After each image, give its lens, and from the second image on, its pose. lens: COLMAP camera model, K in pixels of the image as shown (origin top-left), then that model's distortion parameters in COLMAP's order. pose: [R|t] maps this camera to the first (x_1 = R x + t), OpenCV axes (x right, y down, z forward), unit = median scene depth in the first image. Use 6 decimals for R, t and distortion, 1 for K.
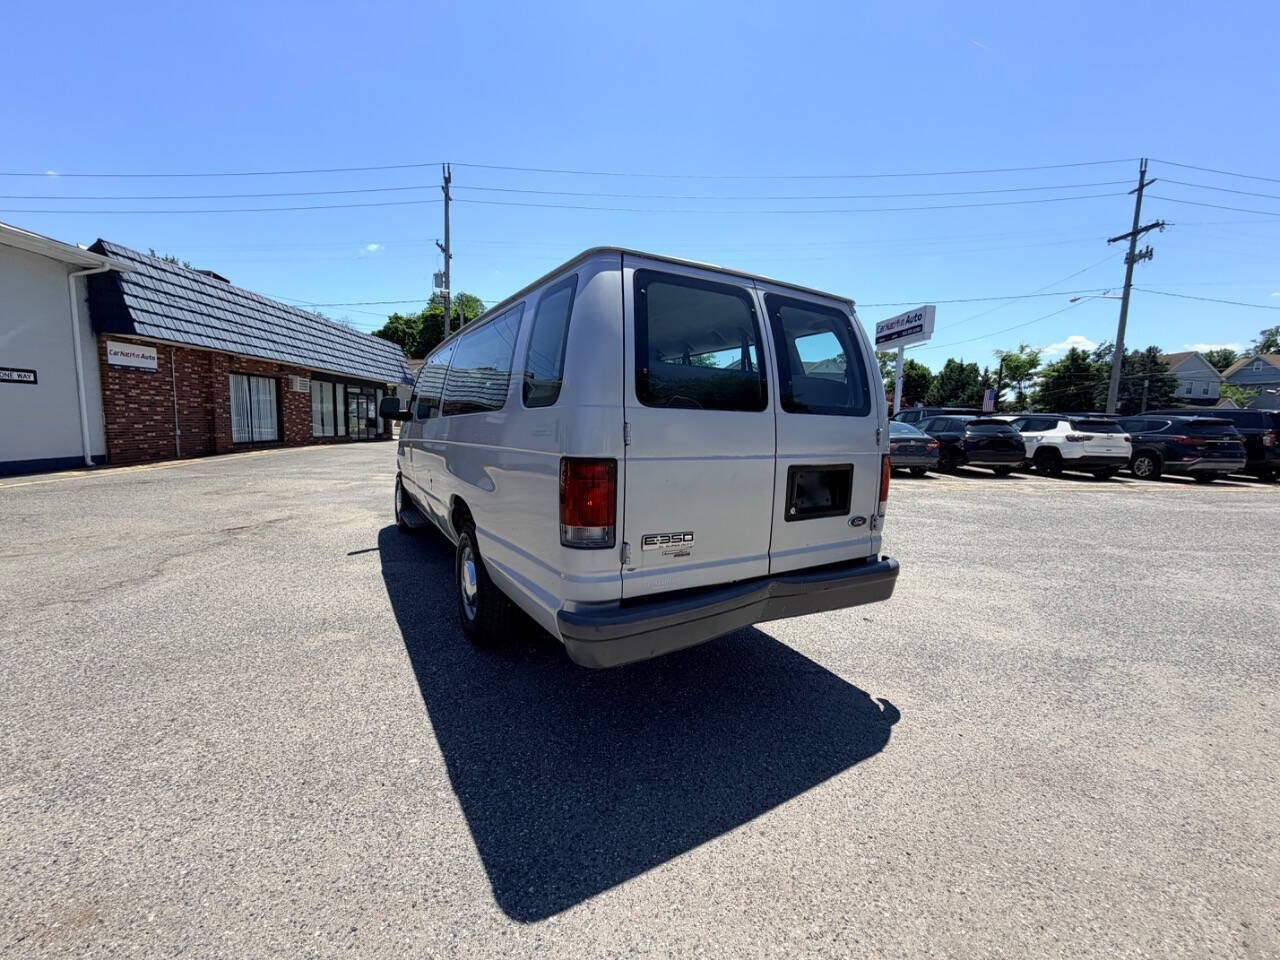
lens RADIAL K [[507.6, 0, 637.7], [0, 507.6, 483.5], [0, 0, 1]] dist [0.000007, -0.000142]
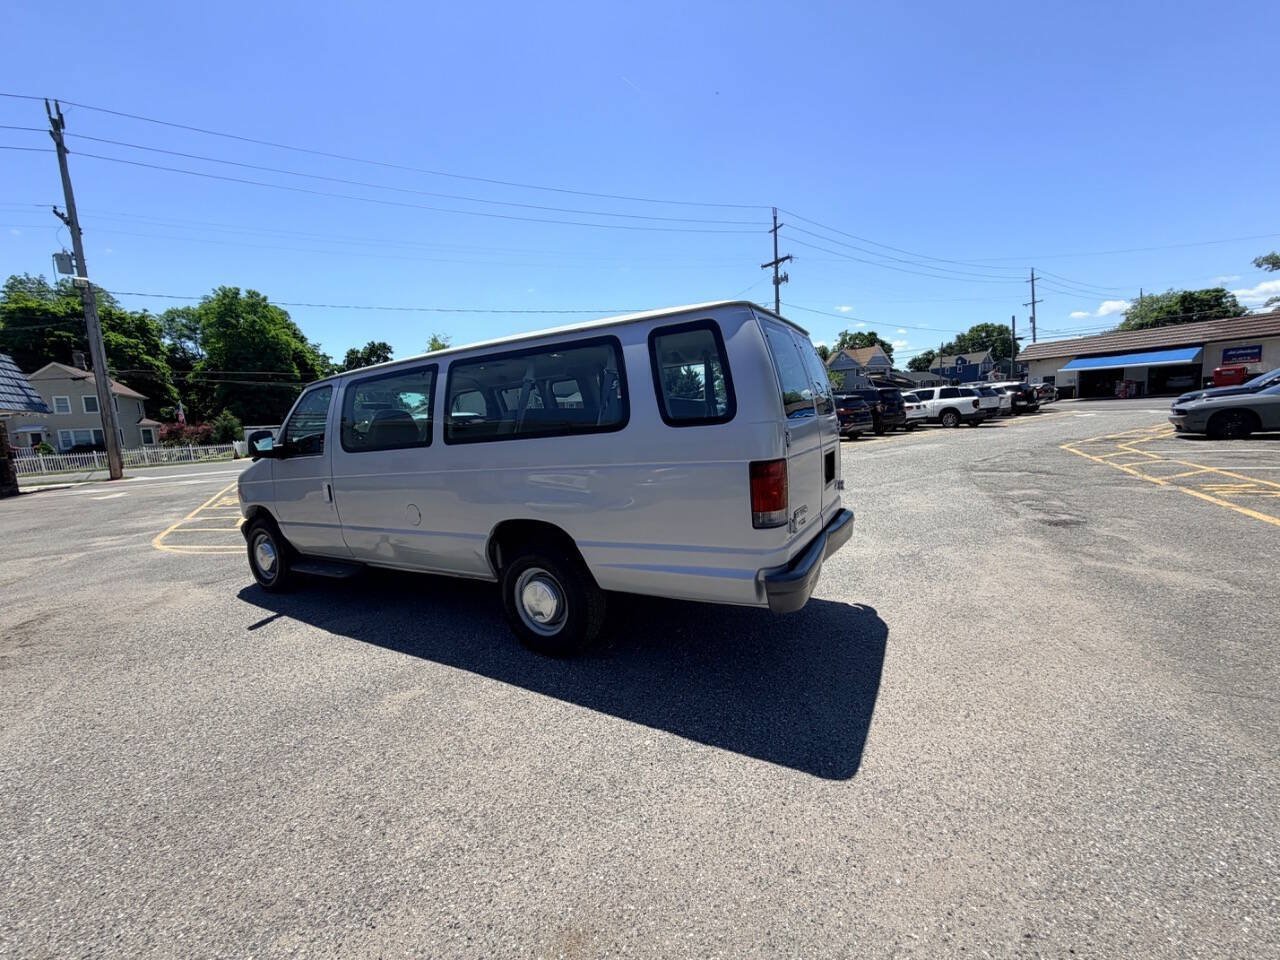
lens RADIAL K [[507.6, 0, 637.4], [0, 507.6, 485.4], [0, 0, 1]] dist [0.000007, -0.000142]
pose [[0.872158, -0.139404, 0.468942, -0.157853], [0.138362, 0.989695, 0.036878, -0.012720], [-0.469251, 0.032720, 0.882458, -0.003412]]
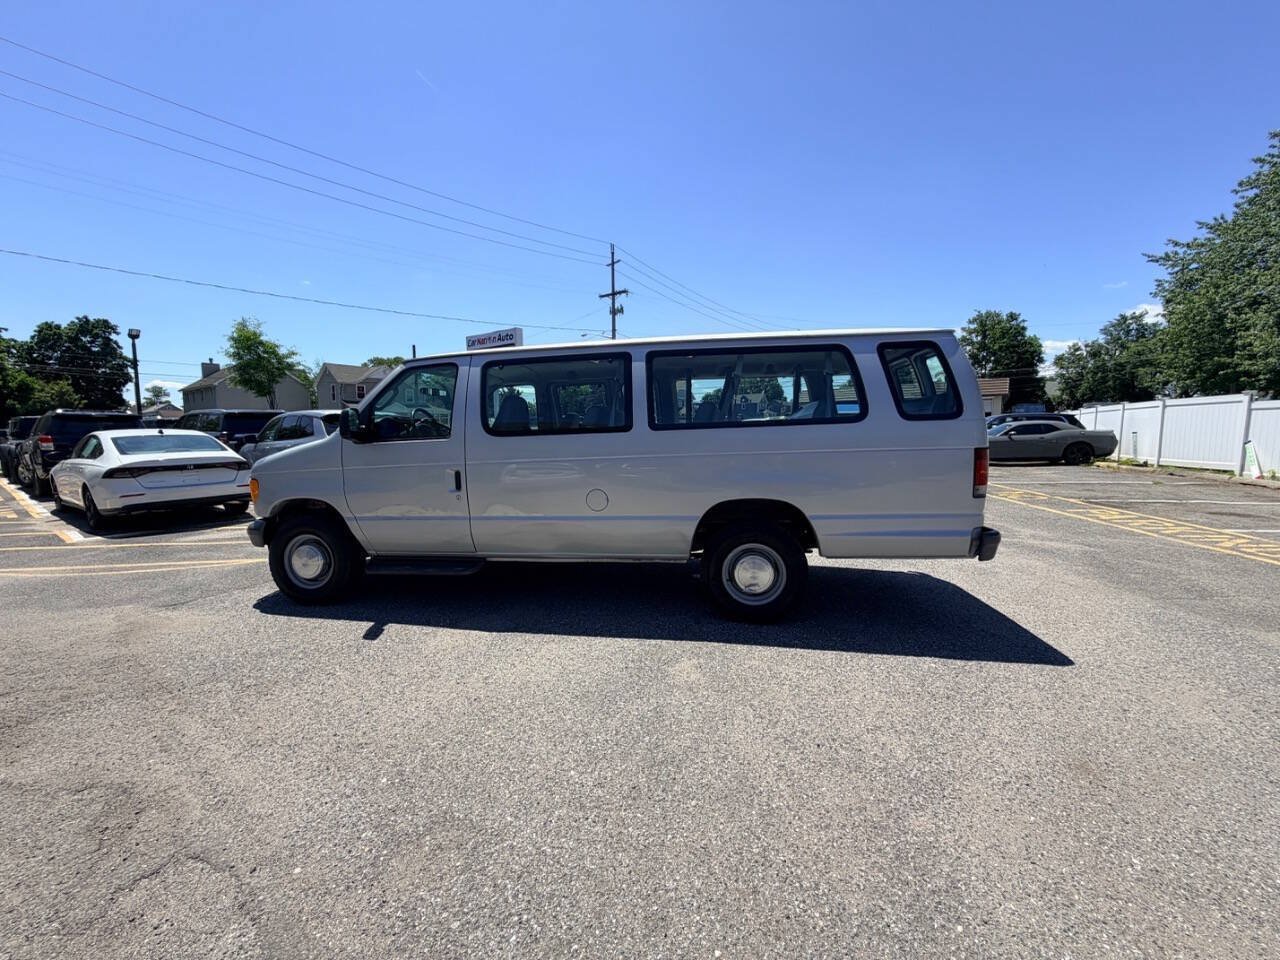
lens RADIAL K [[507.6, 0, 637.7], [0, 507.6, 485.2], [0, 0, 1]] dist [0.000007, -0.000142]
pose [[0.638990, -0.109780, 0.761341, -0.348257], [0.117855, 0.992050, 0.044131, -0.021873], [-0.760133, 0.061528, 0.646848, 0.115065]]
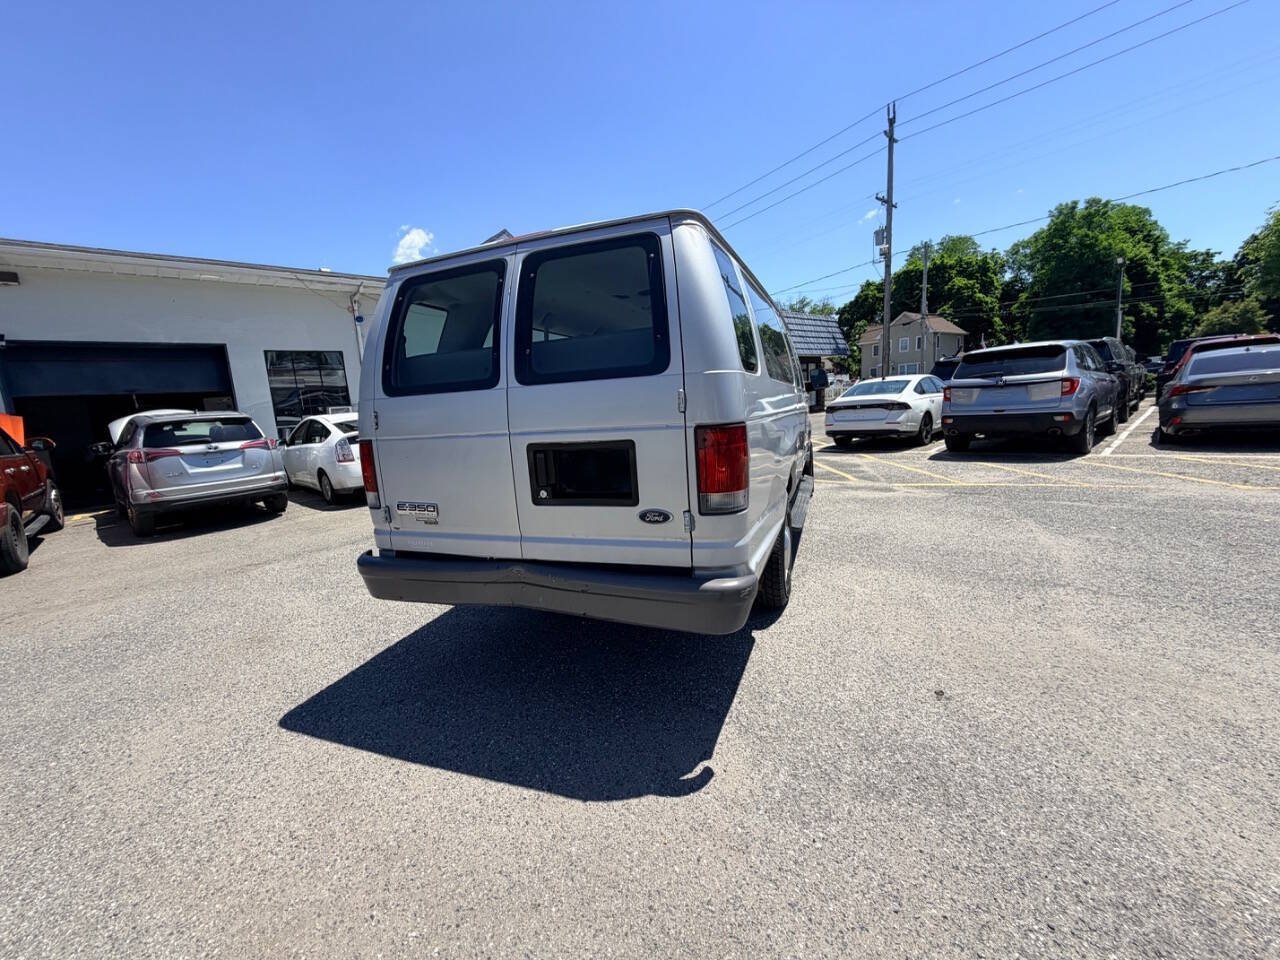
lens RADIAL K [[507.6, 0, 637.9], [0, 507.6, 484.7], [0, 0, 1]] dist [0.000007, -0.000142]
pose [[0.625020, 0.060440, -0.778265, 0.209100], [-0.010934, 0.997578, 0.068690, -0.005065], [0.780532, -0.034423, 0.624168, 0.108074]]
